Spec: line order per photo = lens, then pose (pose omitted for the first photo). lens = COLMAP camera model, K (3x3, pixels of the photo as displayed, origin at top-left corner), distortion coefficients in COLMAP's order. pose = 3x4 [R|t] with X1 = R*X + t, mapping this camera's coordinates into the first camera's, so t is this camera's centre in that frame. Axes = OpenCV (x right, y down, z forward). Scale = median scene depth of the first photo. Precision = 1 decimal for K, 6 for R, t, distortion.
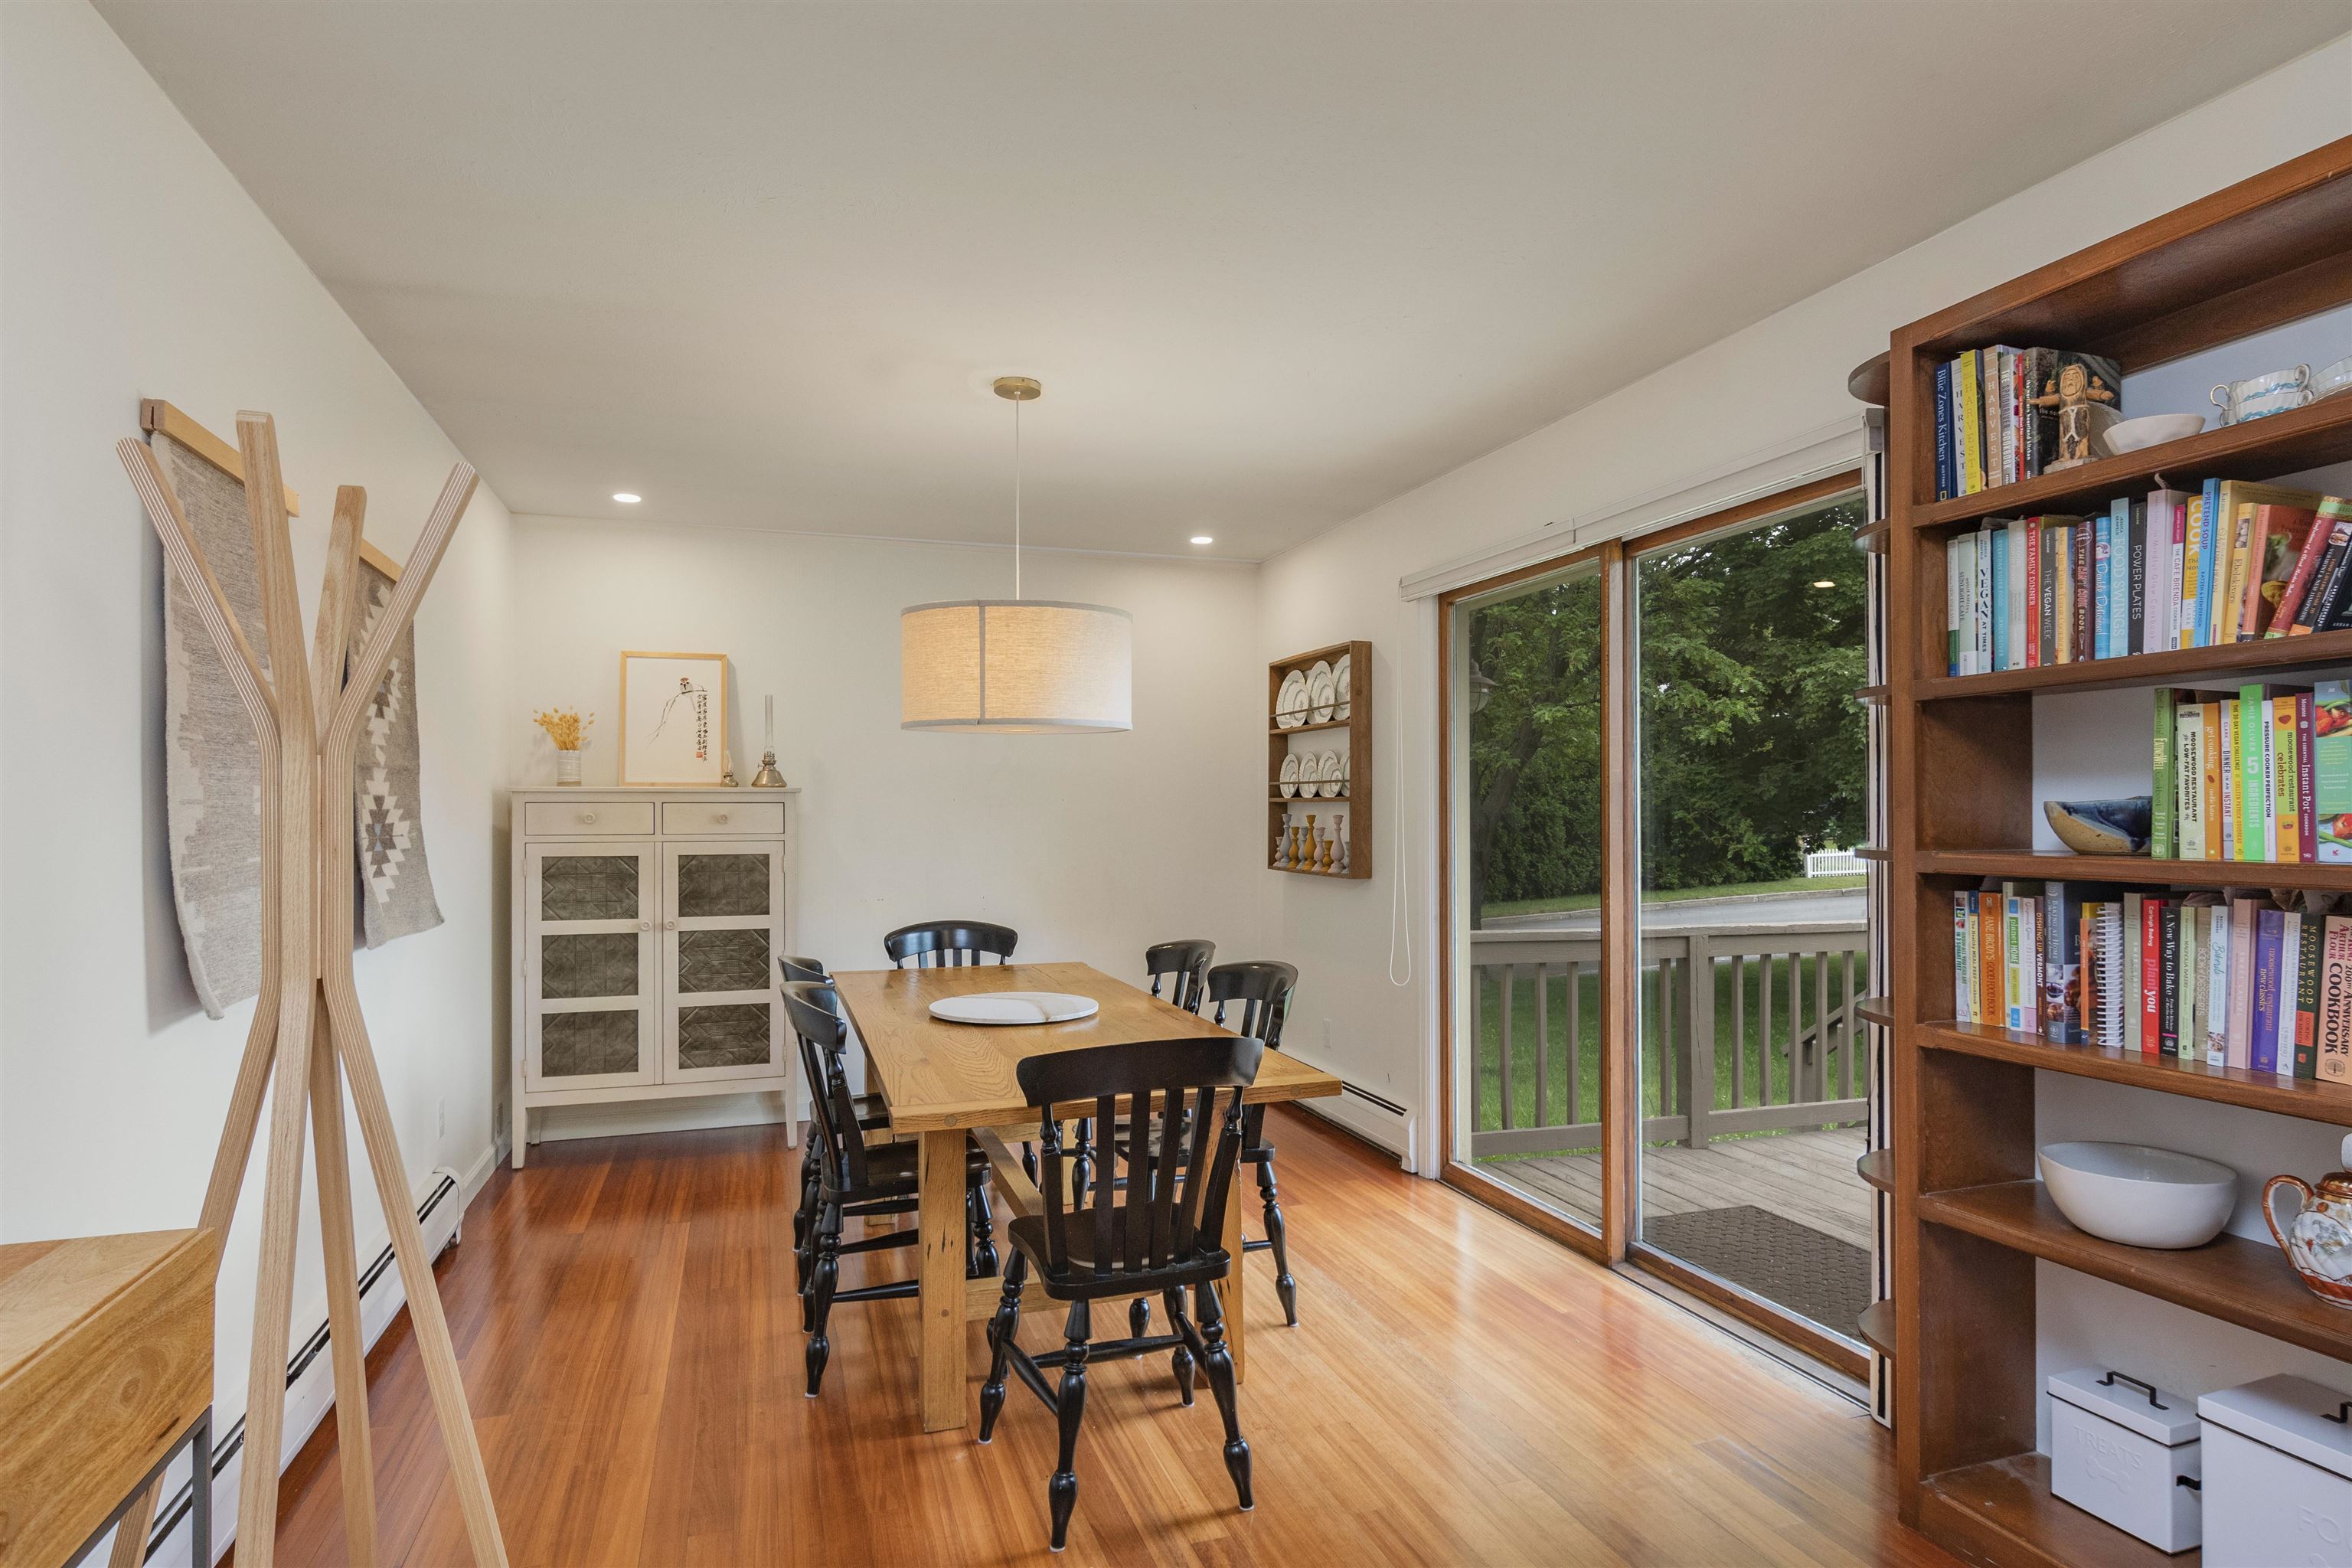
lens RADIAL K [[1275.8, 0, 1196.6], [0, 1275.8, 805.8], [0, 0, 1]] dist [-0.039801, -0.001679]
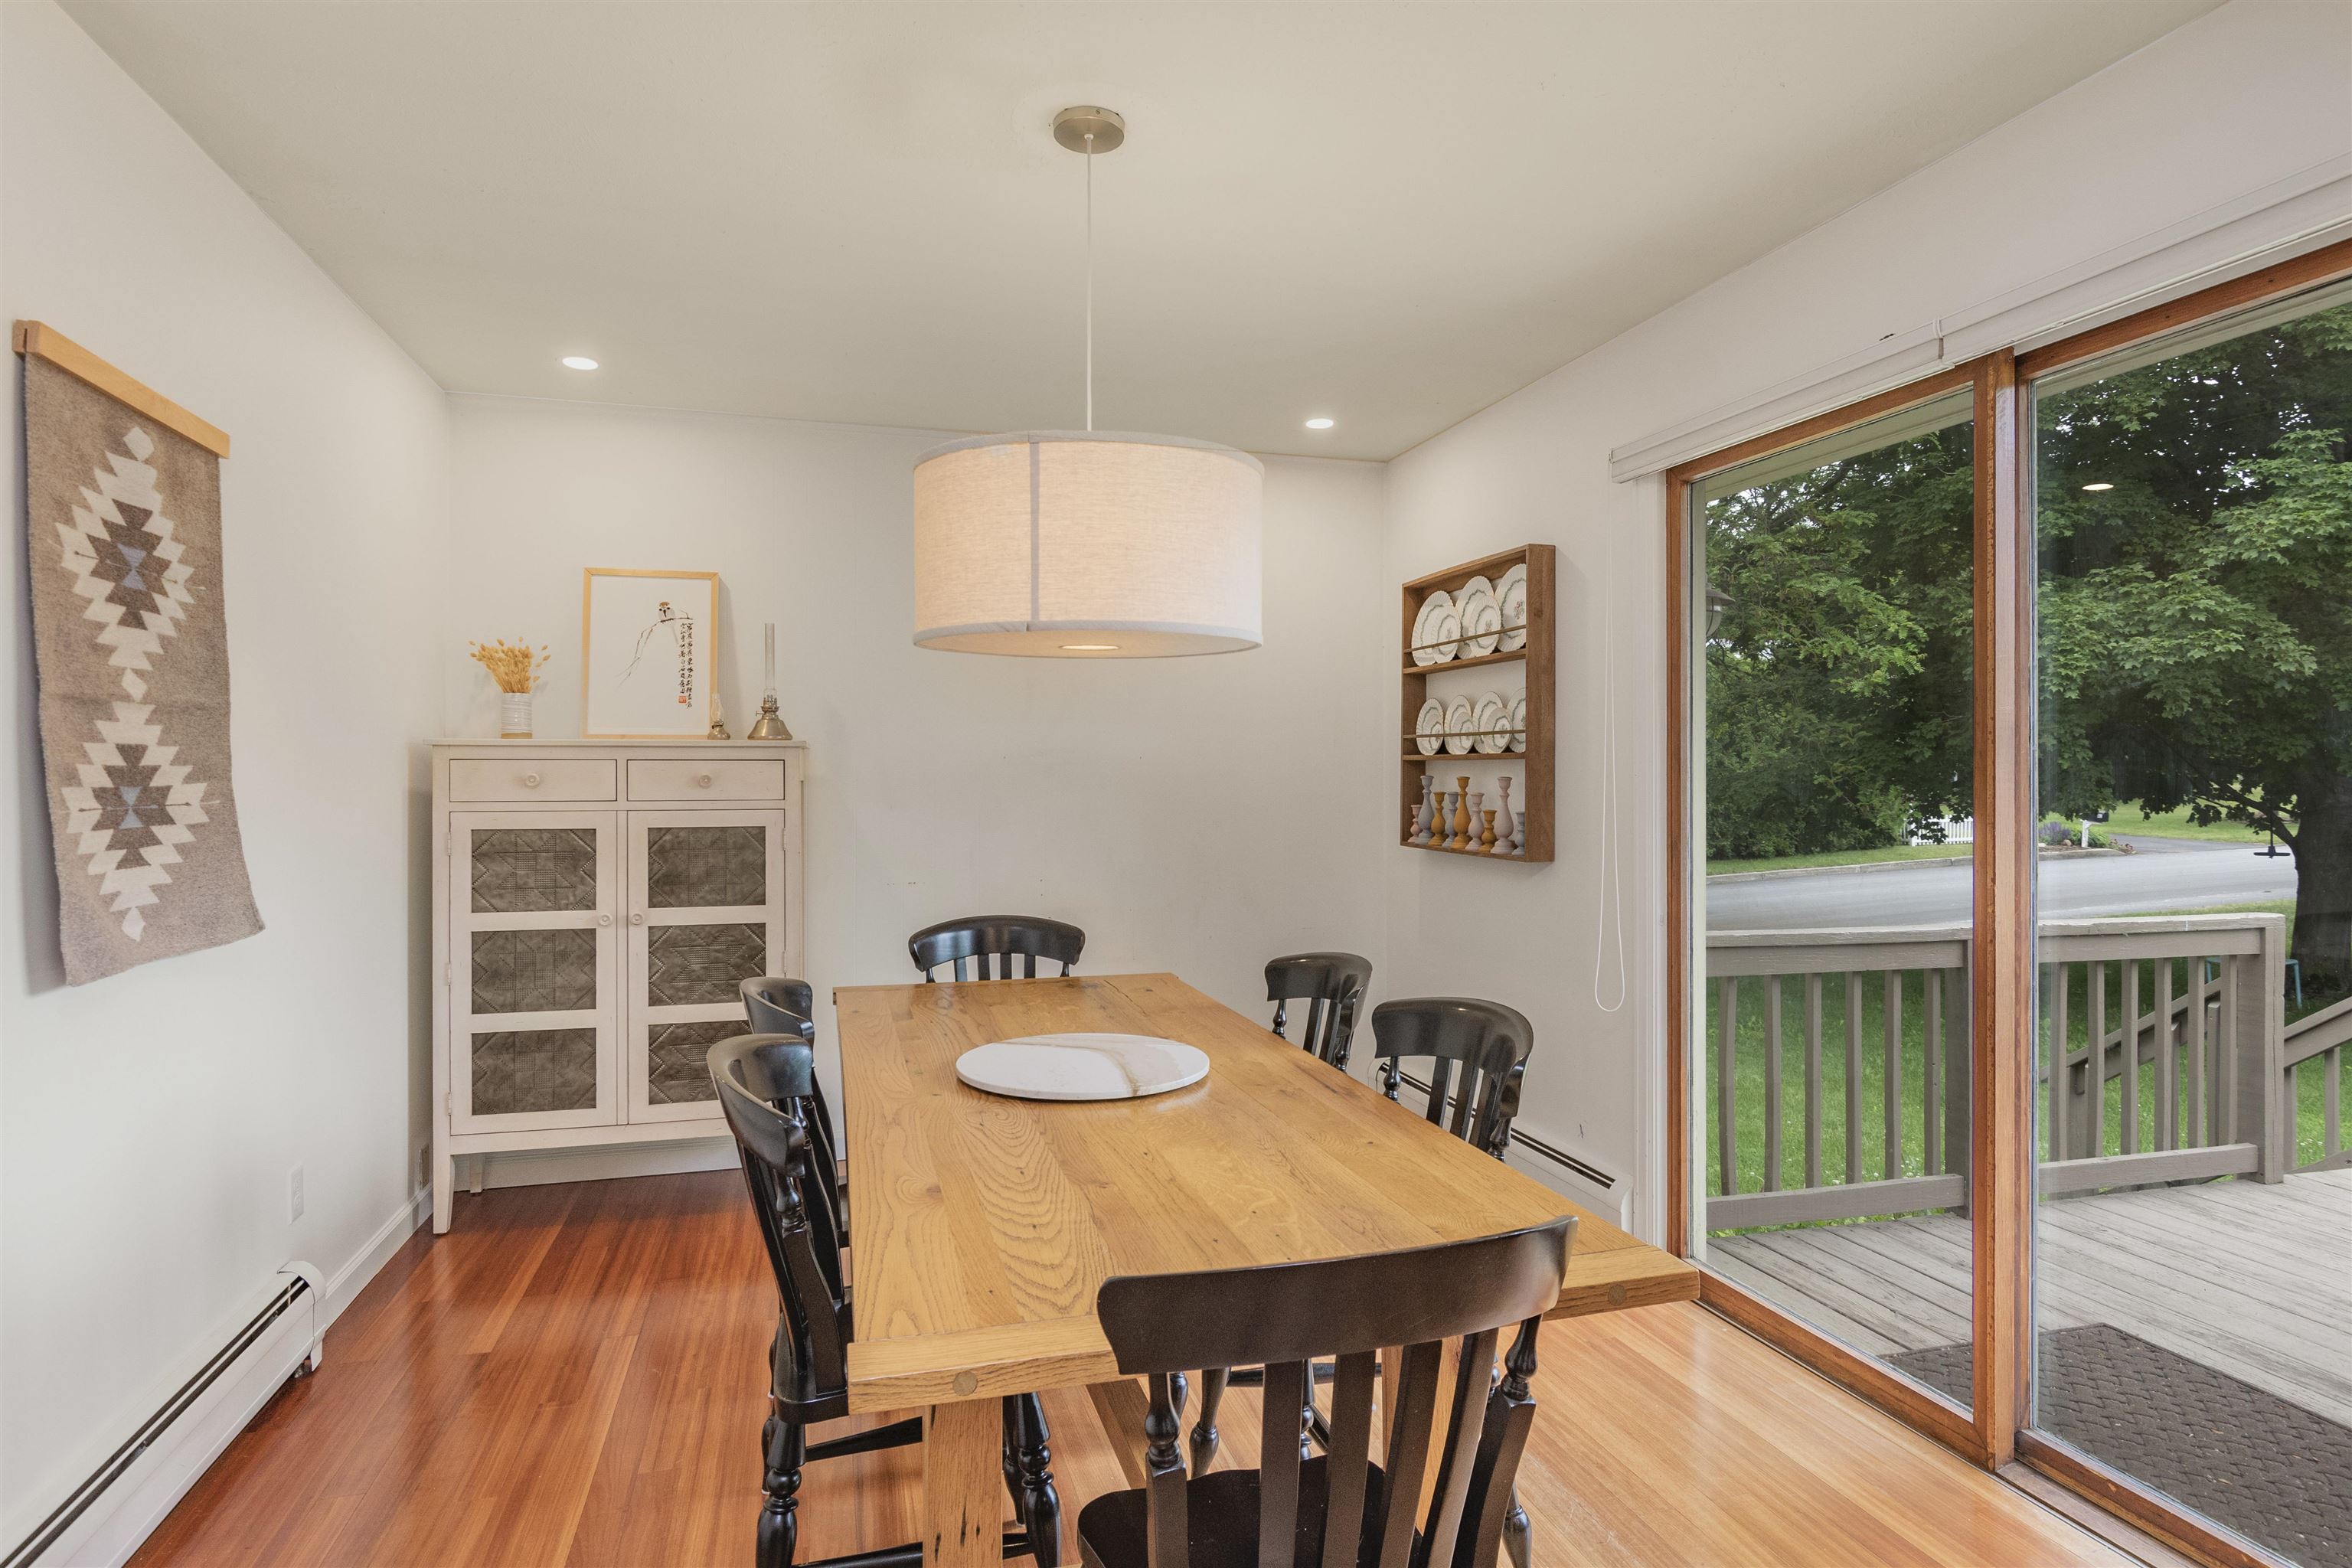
lens RADIAL K [[1275.8, 0, 1170.7], [0, 1275.8, 773.3], [0, 0, 1]] dist [-0.039801, -0.001679]
pose [[0.997731, 0.001006, -0.067326, -0.040499], [-0.000805, 0.999995, 0.003009, 0.003212], [0.067328, -0.002948, 0.997727, 0.259615]]
